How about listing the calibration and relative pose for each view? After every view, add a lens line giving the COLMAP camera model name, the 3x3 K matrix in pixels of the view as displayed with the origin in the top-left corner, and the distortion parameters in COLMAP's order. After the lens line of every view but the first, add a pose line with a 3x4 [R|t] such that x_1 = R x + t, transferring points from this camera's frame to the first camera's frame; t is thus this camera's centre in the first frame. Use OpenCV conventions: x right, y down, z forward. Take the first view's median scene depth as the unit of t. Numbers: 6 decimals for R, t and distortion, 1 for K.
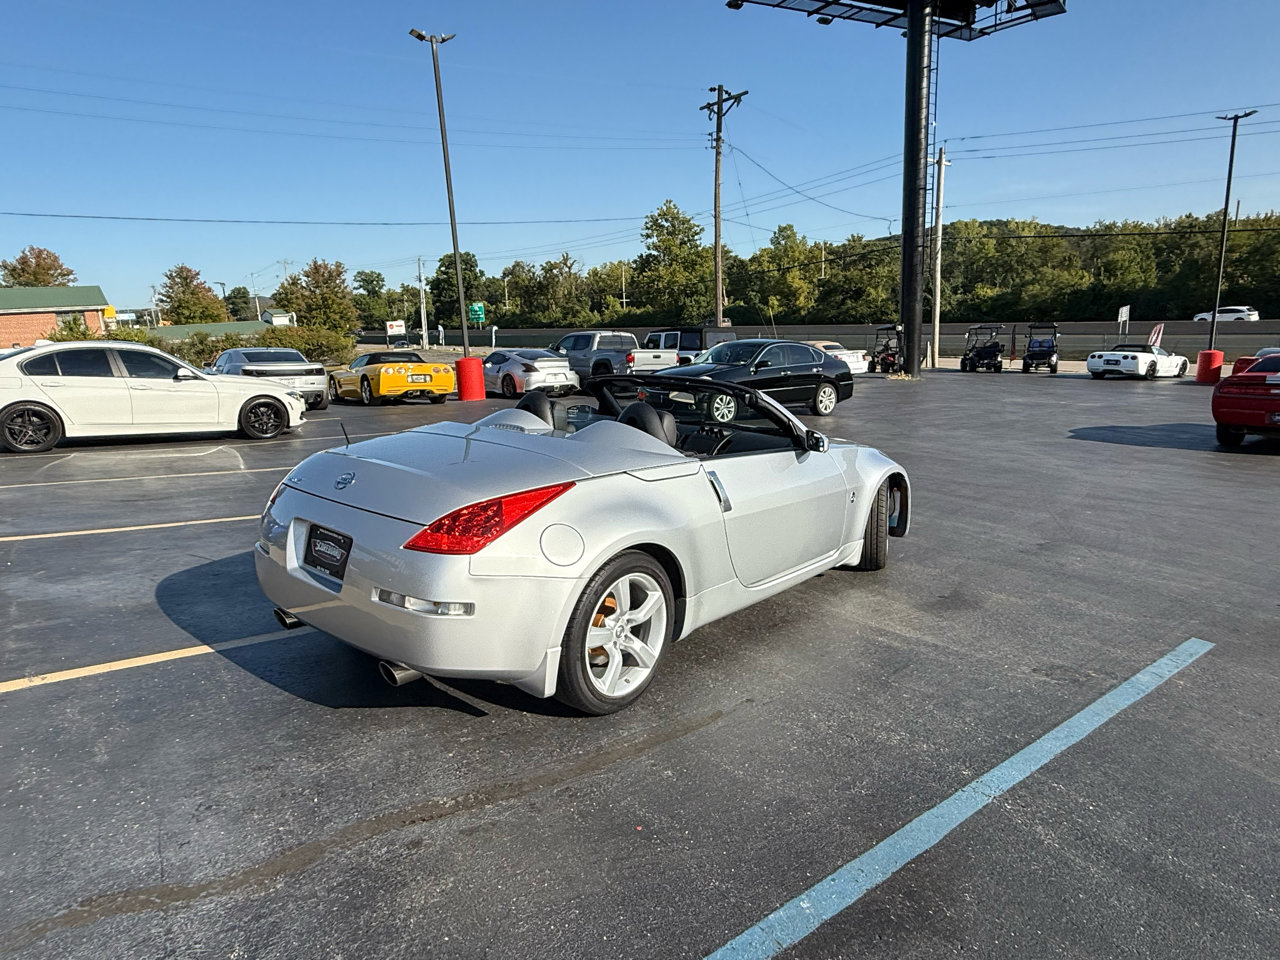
lens RADIAL K [[769.9, 0, 637.7], [0, 769.9, 476.7], [0, 0, 1]] dist [0.001467, 0.000049]
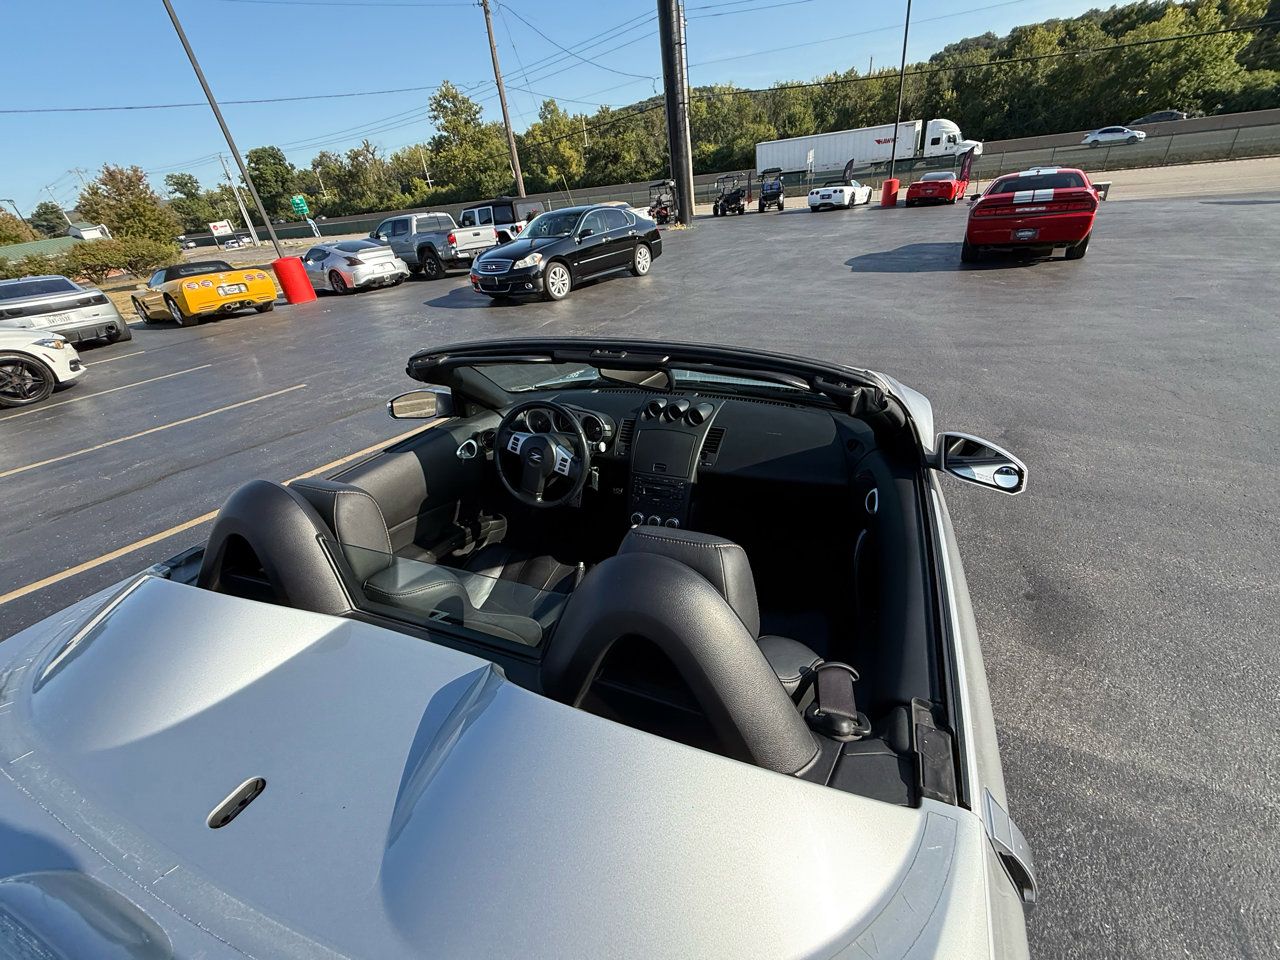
lens RADIAL K [[534.5, 0, 635.7], [0, 534.5, 480.7], [0, 0, 1]] dist [-0.000037, 0.000485]
pose [[0.949400, -0.221250, 0.222906, -0.004735], [0.145470, 0.938800, 0.312239, -0.023290], [-0.278347, -0.264014, 0.923482, 0.109699]]
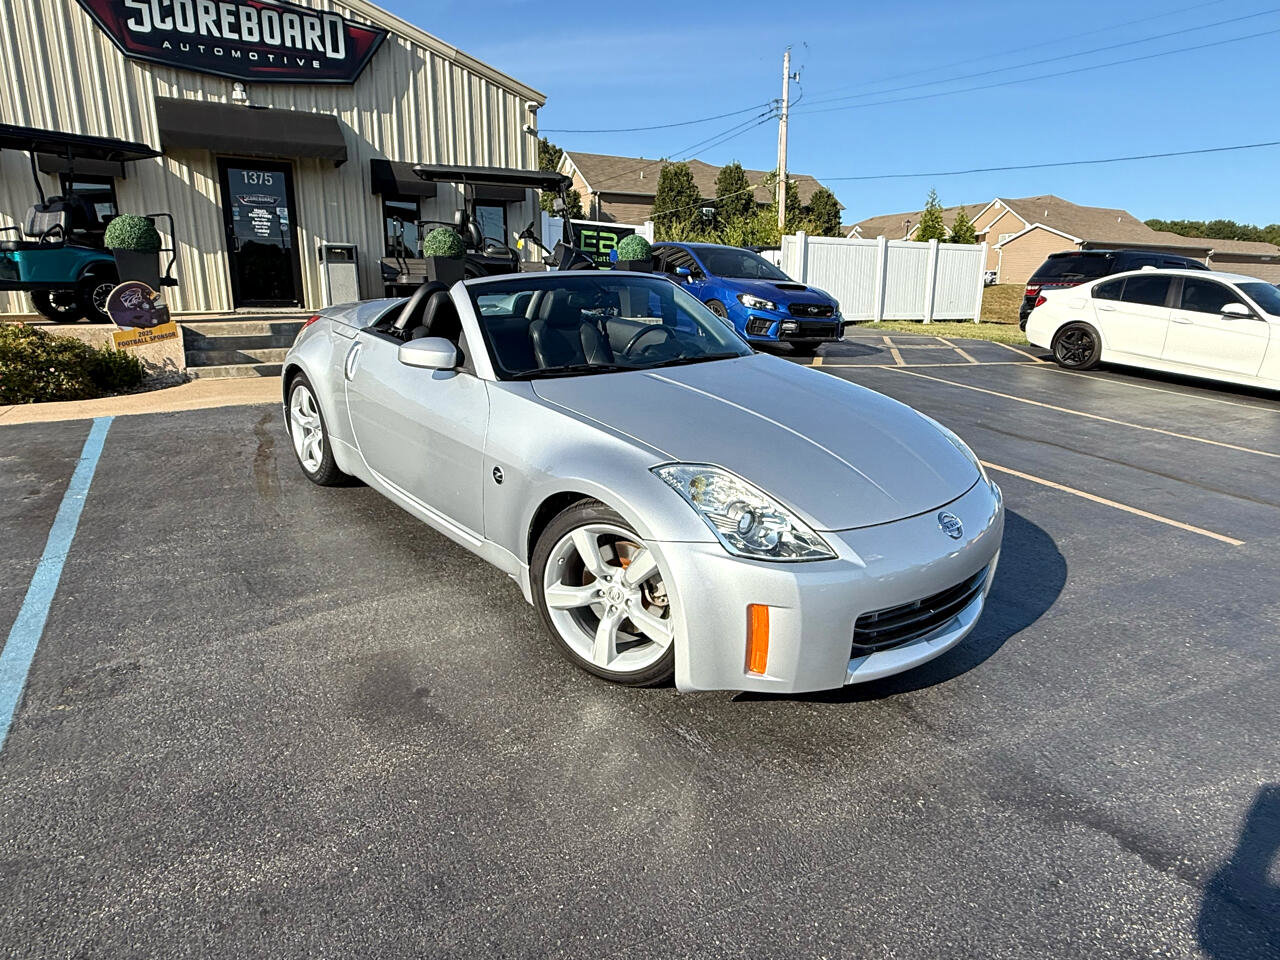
lens RADIAL K [[769.9, 0, 637.7], [0, 769.9, 476.7], [0, 0, 1]] dist [0.001467, 0.000049]
pose [[-0.150178, 0.271518, -0.950644, 0.136417], [-0.215762, 0.929371, 0.299527, -0.029114], [0.964828, 0.250095, -0.080988, 0.186222]]
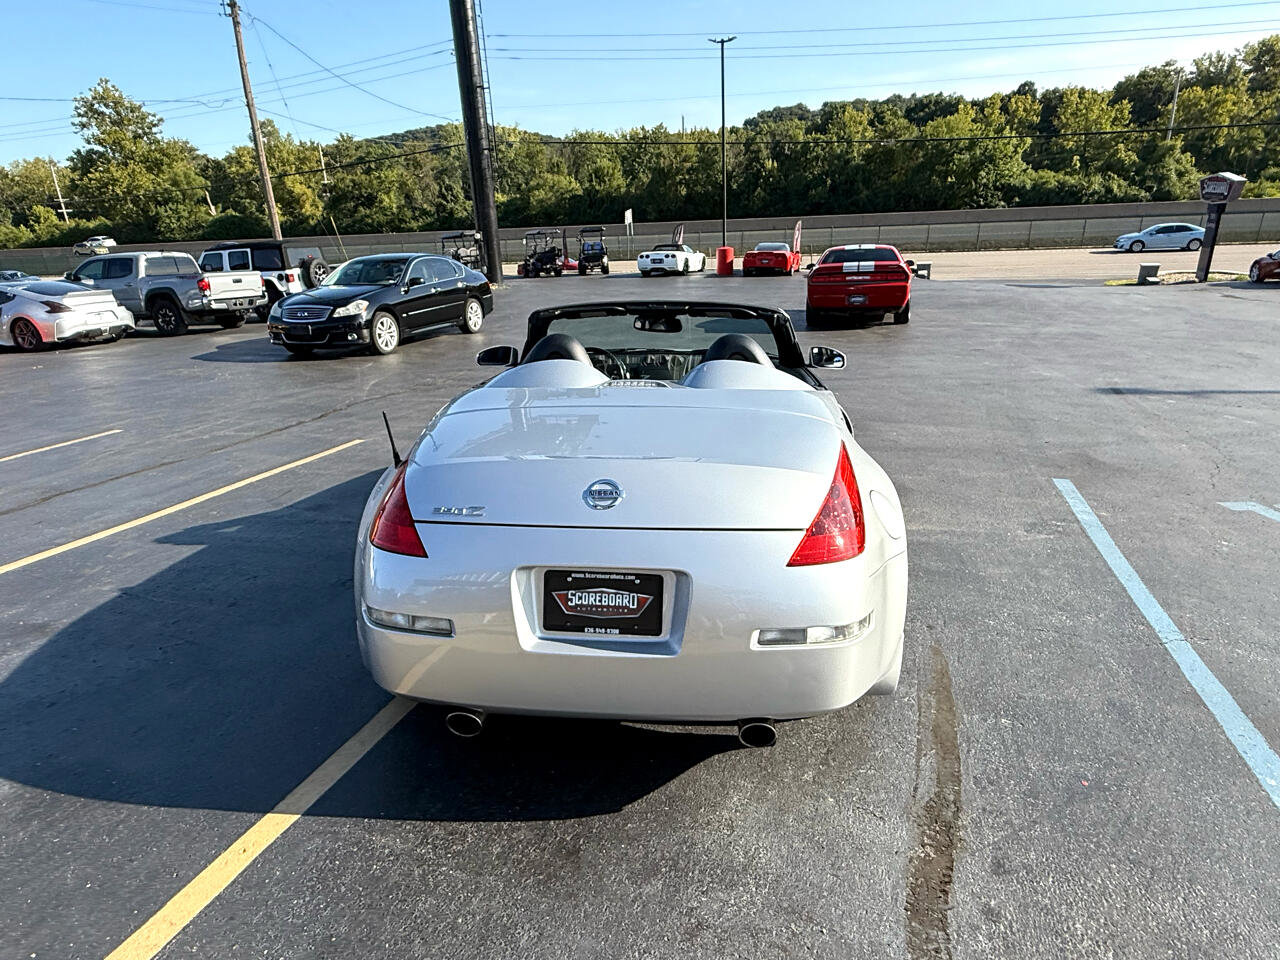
lens RADIAL K [[769.2, 0, 638.6], [0, 769.2, 490.0], [0, 0, 1]] dist [0.000743, 0.001135]
pose [[0.822831, -0.206513, 0.529434, -0.073715], [0.137609, 0.976314, 0.166957, -0.011030], [-0.551373, -0.064522, 0.831760, 0.044831]]
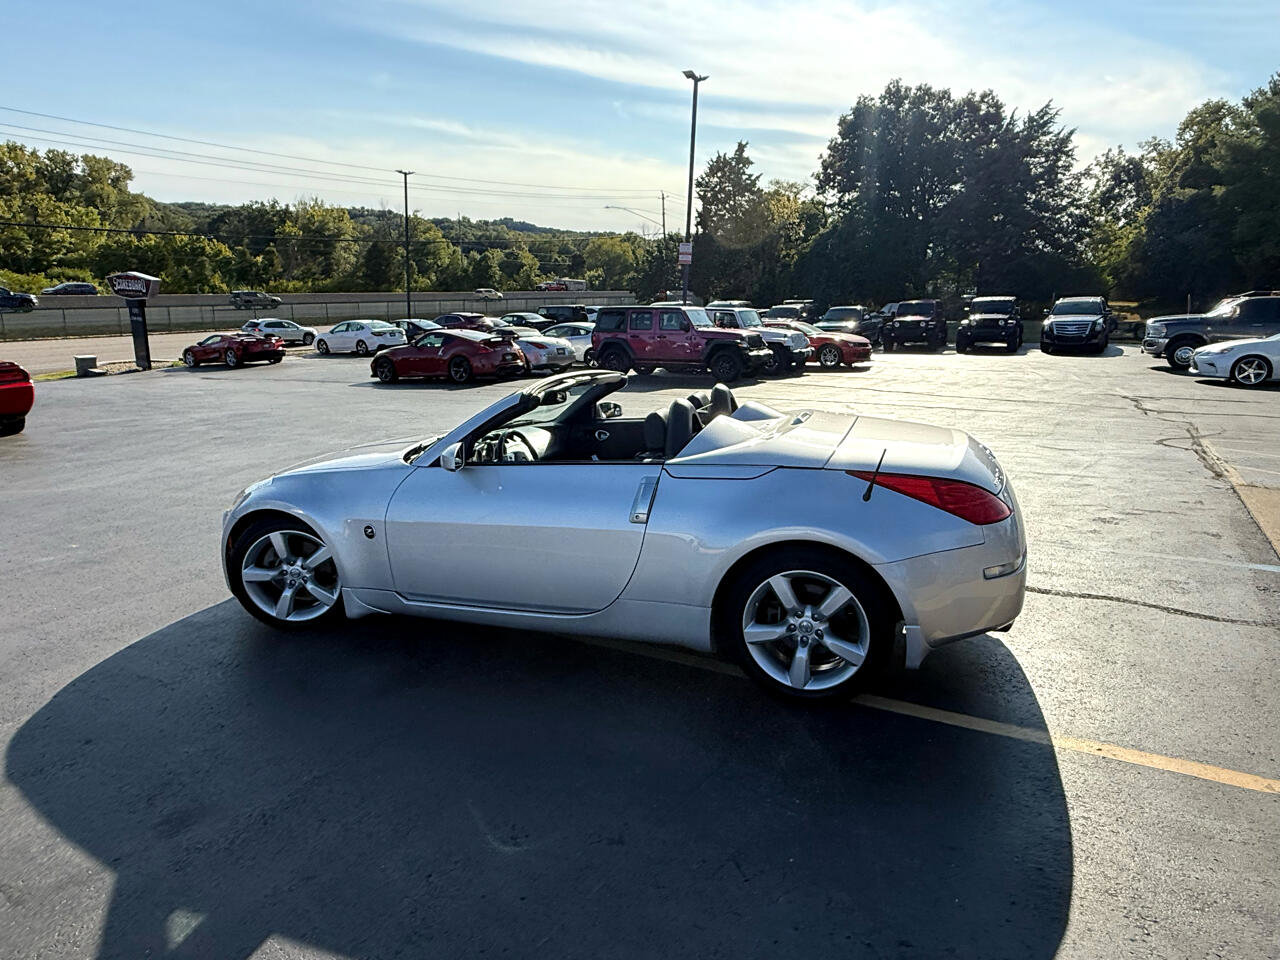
lens RADIAL K [[770.4, 0, 640.5], [0, 770.4, 477.1], [0, 0, 1]] dist [0.002313, 0.001301]
pose [[-0.339708, -0.210325, 0.916712, -0.133149], [0.192052, 0.938627, 0.286523, -0.041157], [-0.920714, 0.273390, -0.278466, 0.189989]]
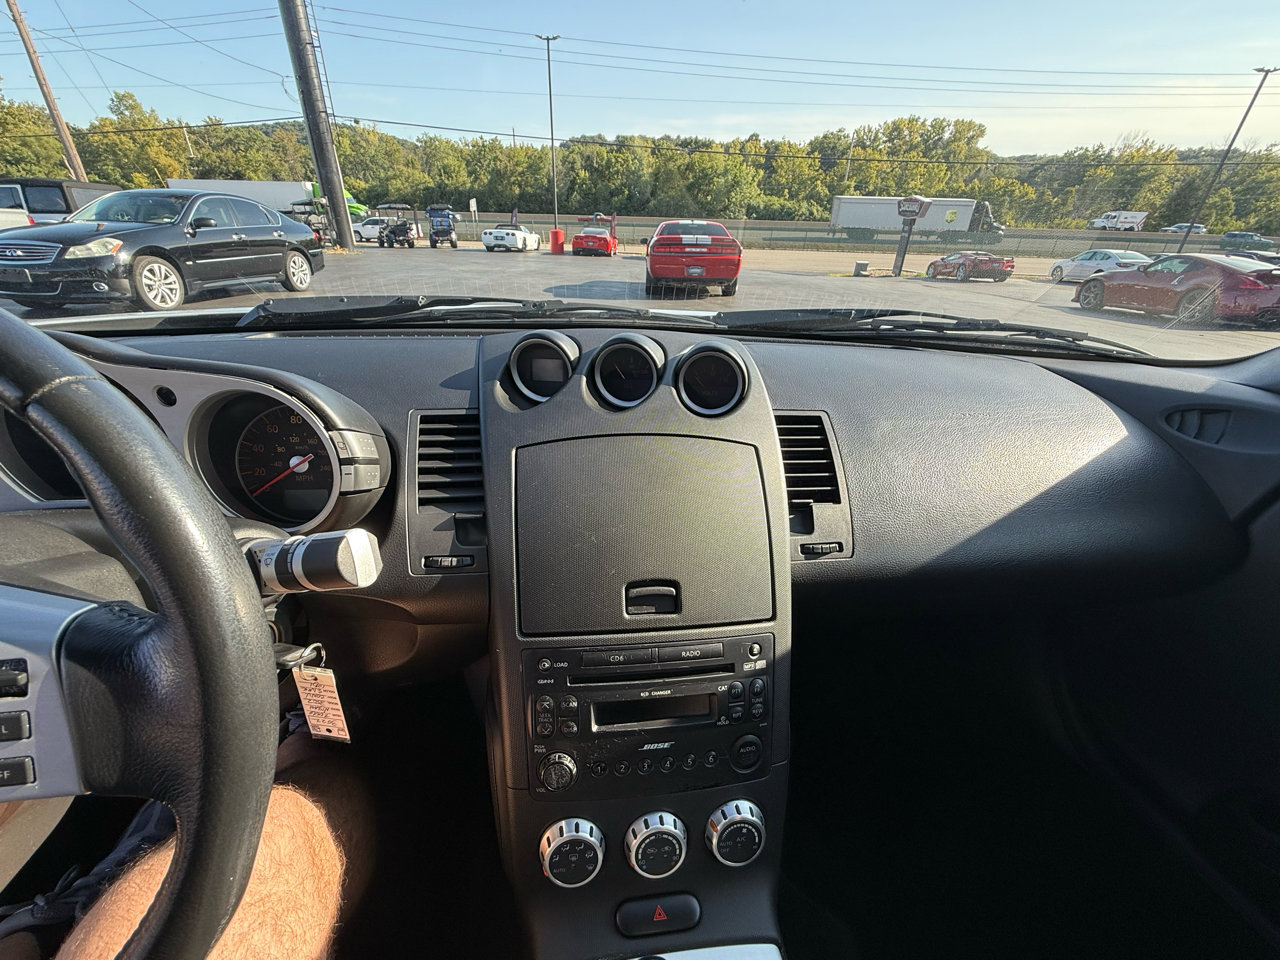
lens RADIAL K [[534.5, 0, 635.7], [0, 534.5, 480.7], [0, 0, 1]] dist [-0.000037, 0.000485]
pose [[0.655146, -0.305067, 0.691171, 0.001359], [0.112913, 0.944112, 0.309681, -0.011046], [-0.747017, -0.124844, 0.652977, 0.154879]]
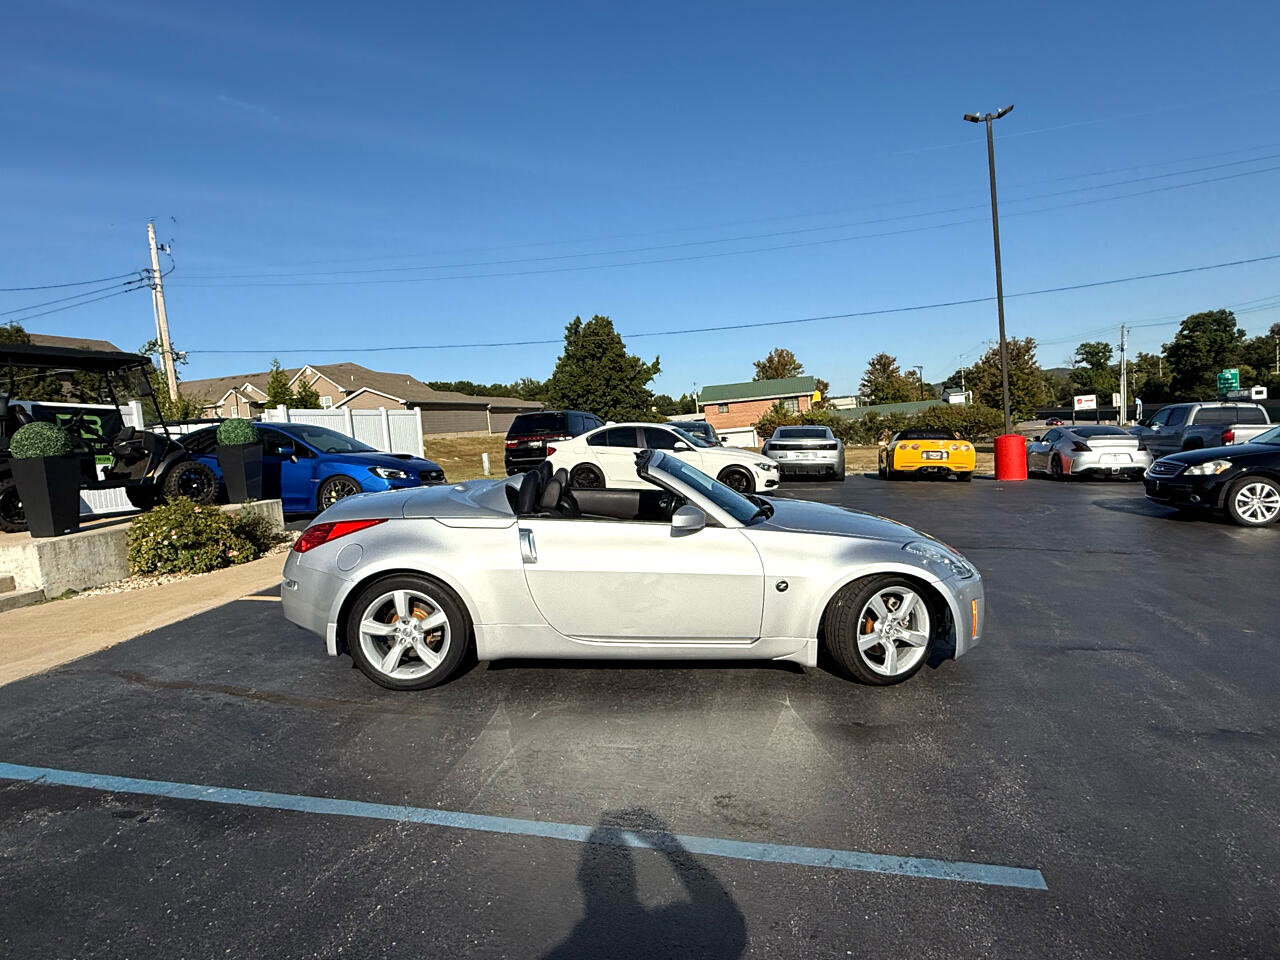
lens RADIAL K [[769.2, 0, 638.6], [0, 769.2, 490.0], [0, 0, 1]] dist [0.000743, 0.001135]
pose [[0.646916, 0.058125, -0.760343, 0.137014], [-0.119735, 0.992465, -0.026004, -0.006747], [0.753103, 0.107862, 0.649001, 0.042991]]
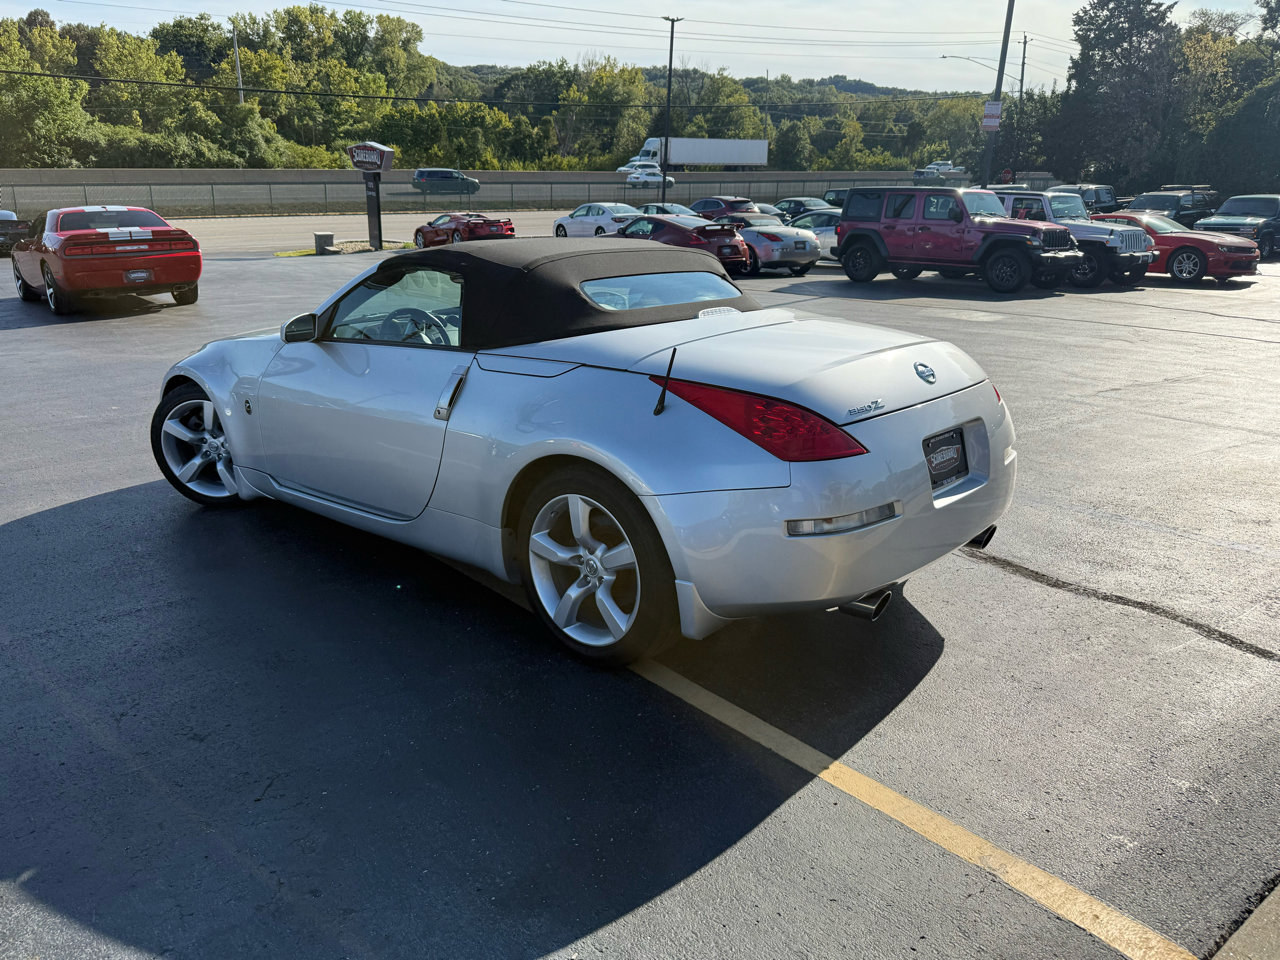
lens RADIAL K [[950.0, 0, 647.0], [0, 950.0, 478.3], [0, 0, 1]] dist [0.008823, -0.013027]
pose [[0.000118, -0.299272, 0.954168, -0.146904], [0.189857, 0.936820, 0.293808, -0.024712], [-0.981812, 0.181120, 0.056929, 0.127318]]
